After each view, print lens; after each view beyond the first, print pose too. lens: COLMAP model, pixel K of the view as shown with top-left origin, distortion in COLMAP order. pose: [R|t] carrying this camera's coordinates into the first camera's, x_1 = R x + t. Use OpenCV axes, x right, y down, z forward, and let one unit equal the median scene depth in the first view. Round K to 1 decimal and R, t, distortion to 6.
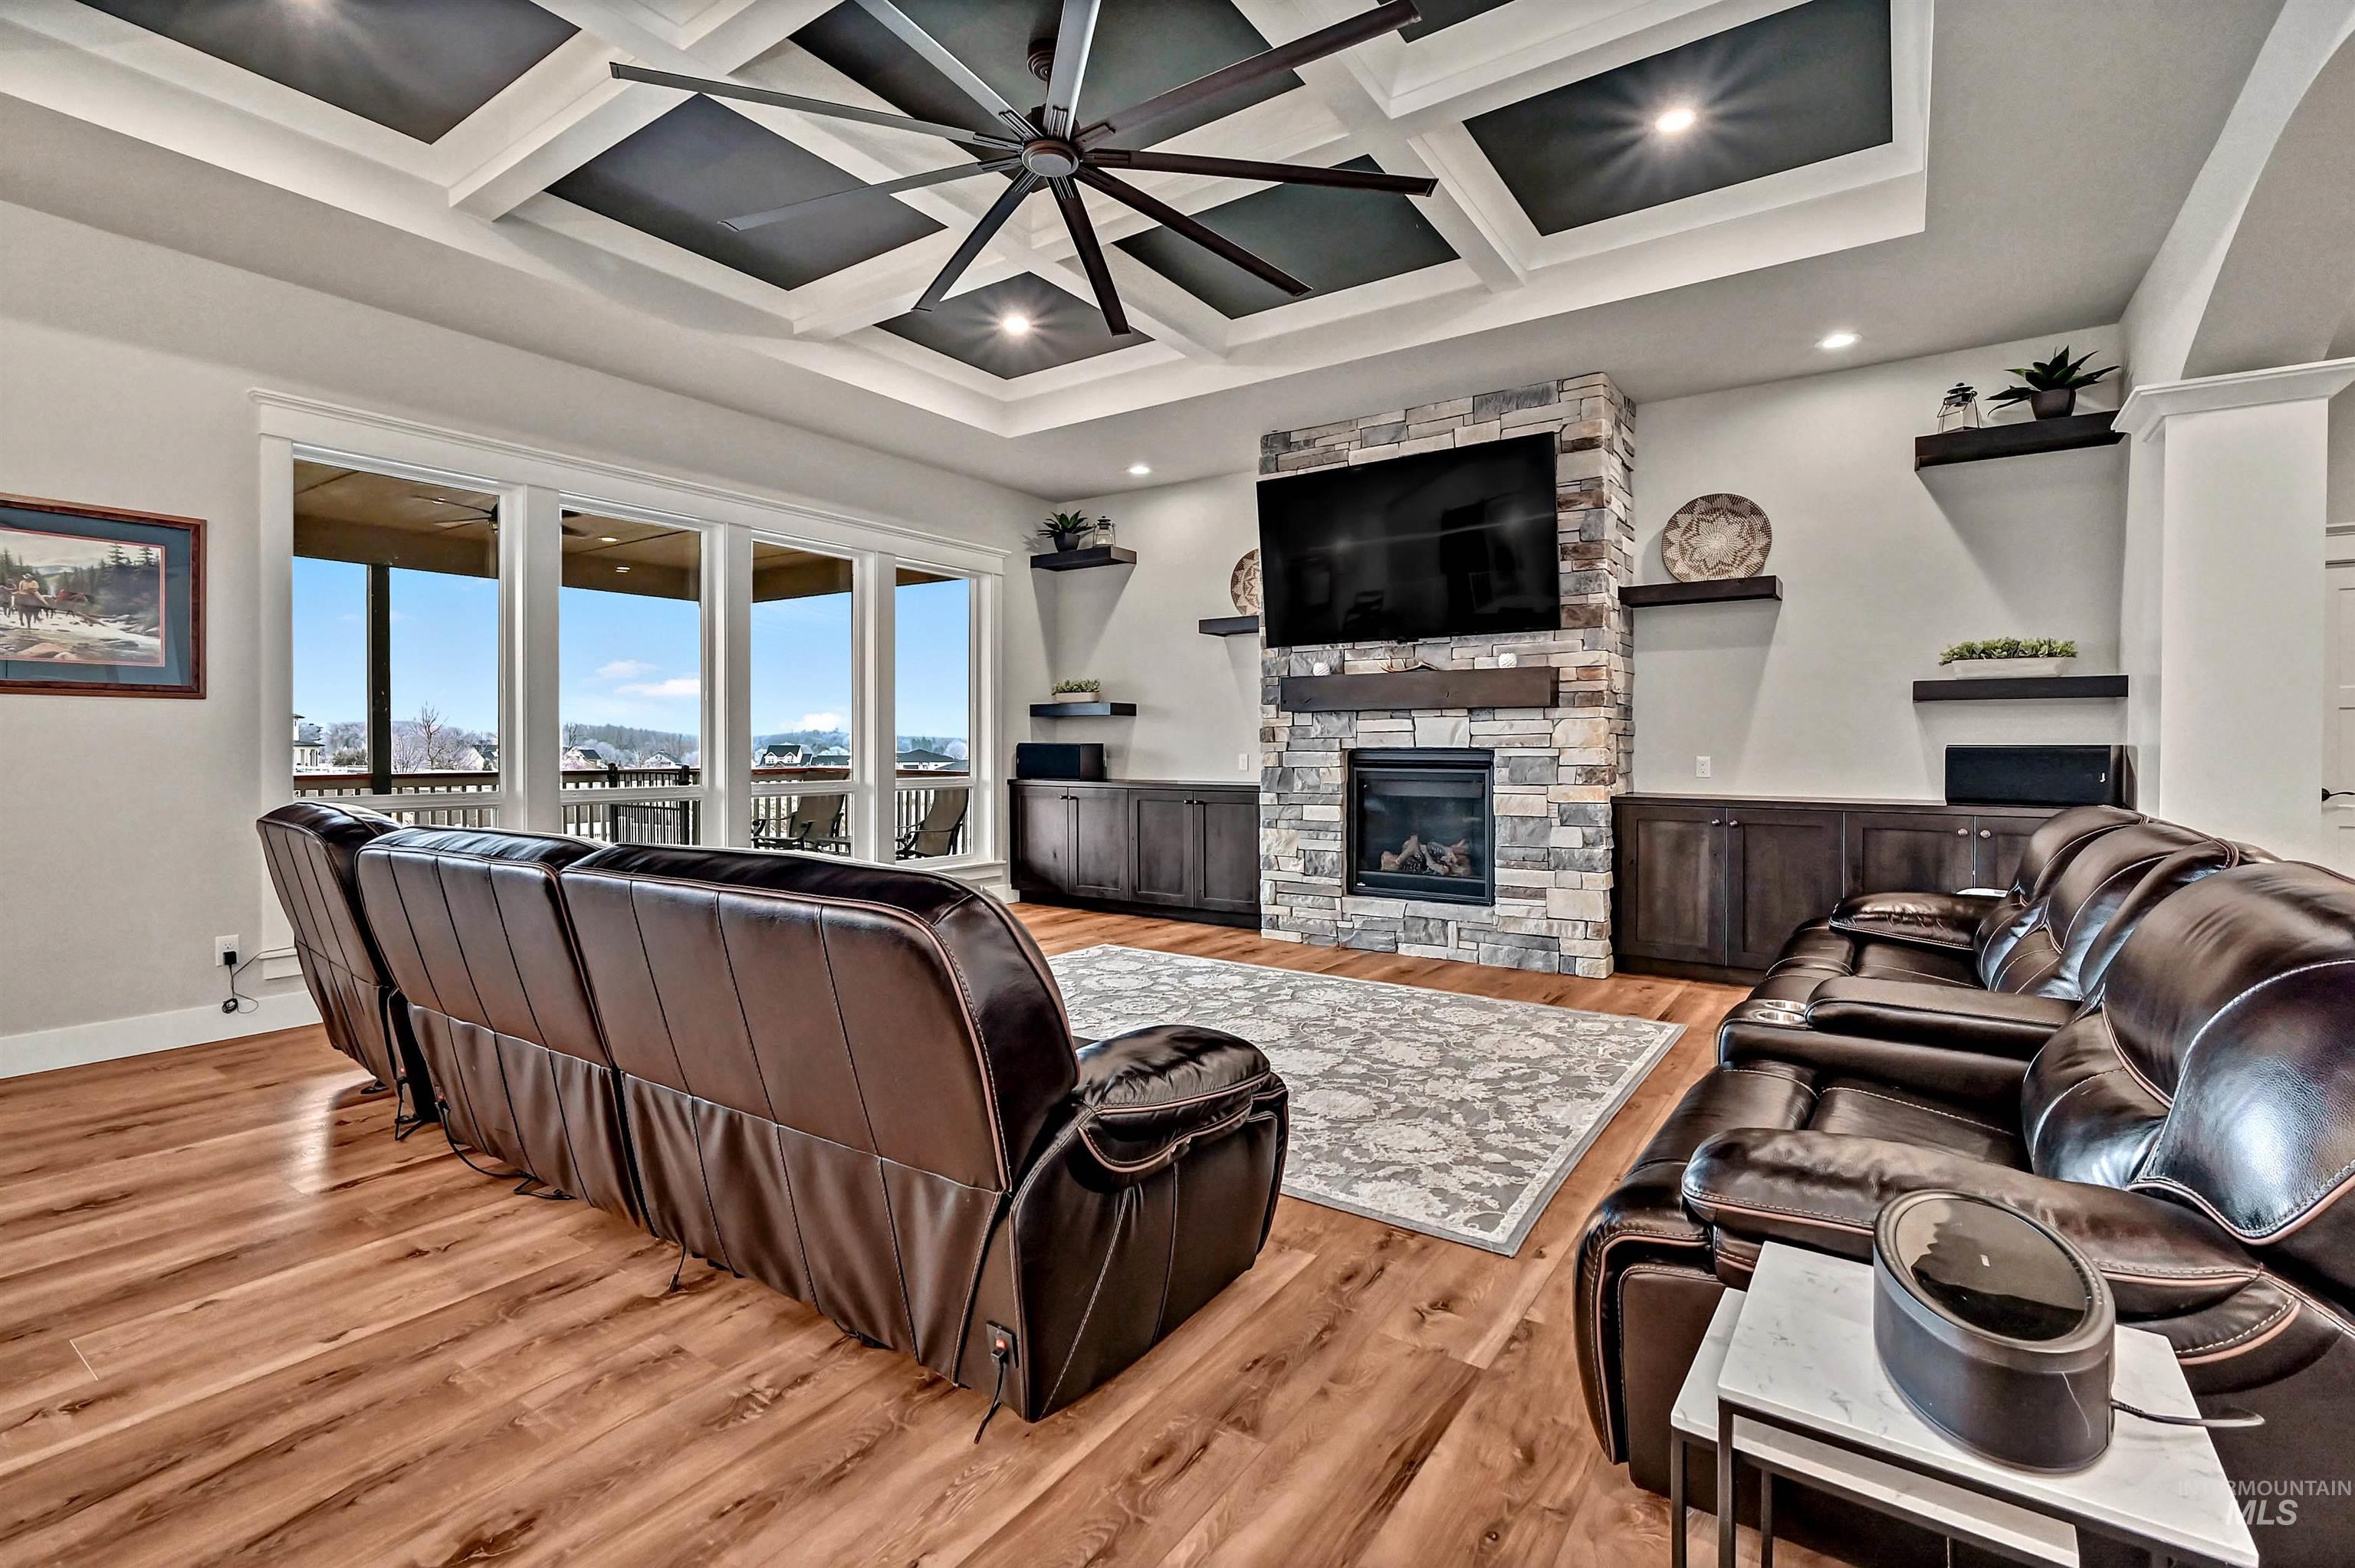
lens RADIAL K [[1047.5, 0, 1169.1], [0, 1047.5, 731.9], [0, 0, 1]] dist [0.020153, 0.000029]
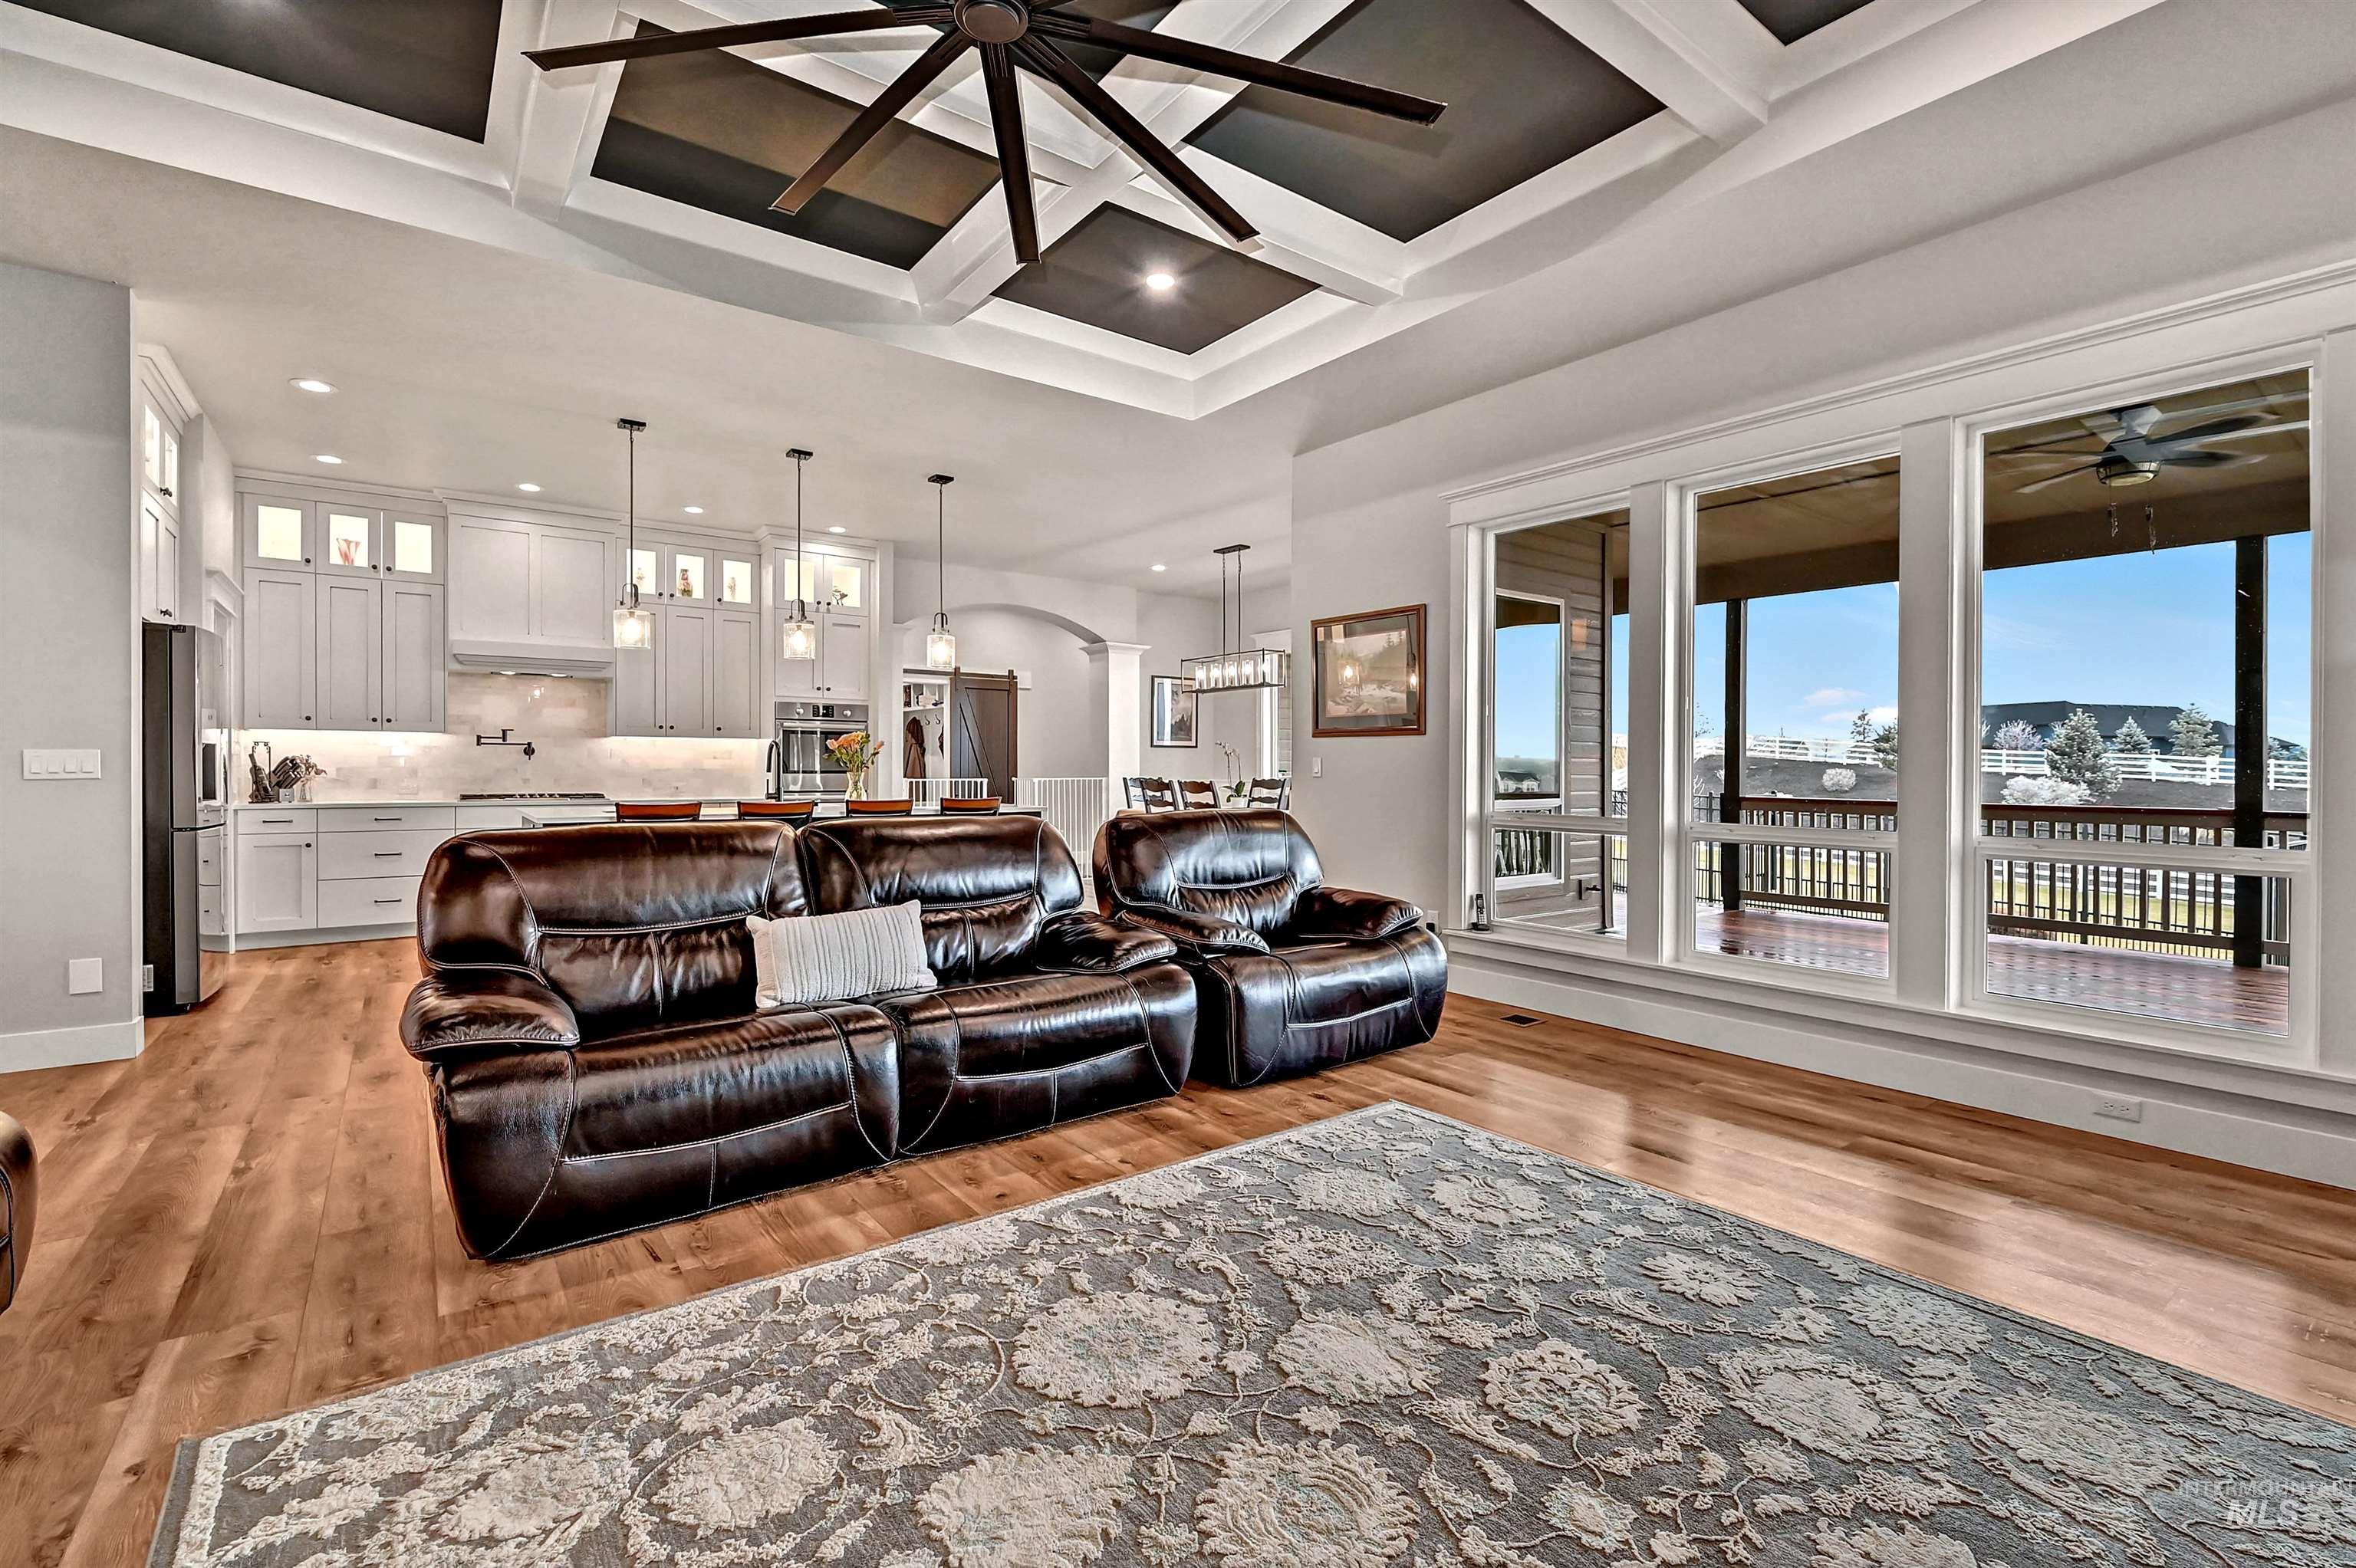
lens RADIAL K [[1027.4, 0, 1178.0], [0, 1027.4, 784.0], [0, 0, 1]] dist [0.018167, -0.000291]
pose [[-0.316440, 0.011659, -0.948541, 2.196258], [0.010680, 0.999905, 0.008728, 0.038800], [0.948553, -0.007369, -0.316534, 5.200896]]
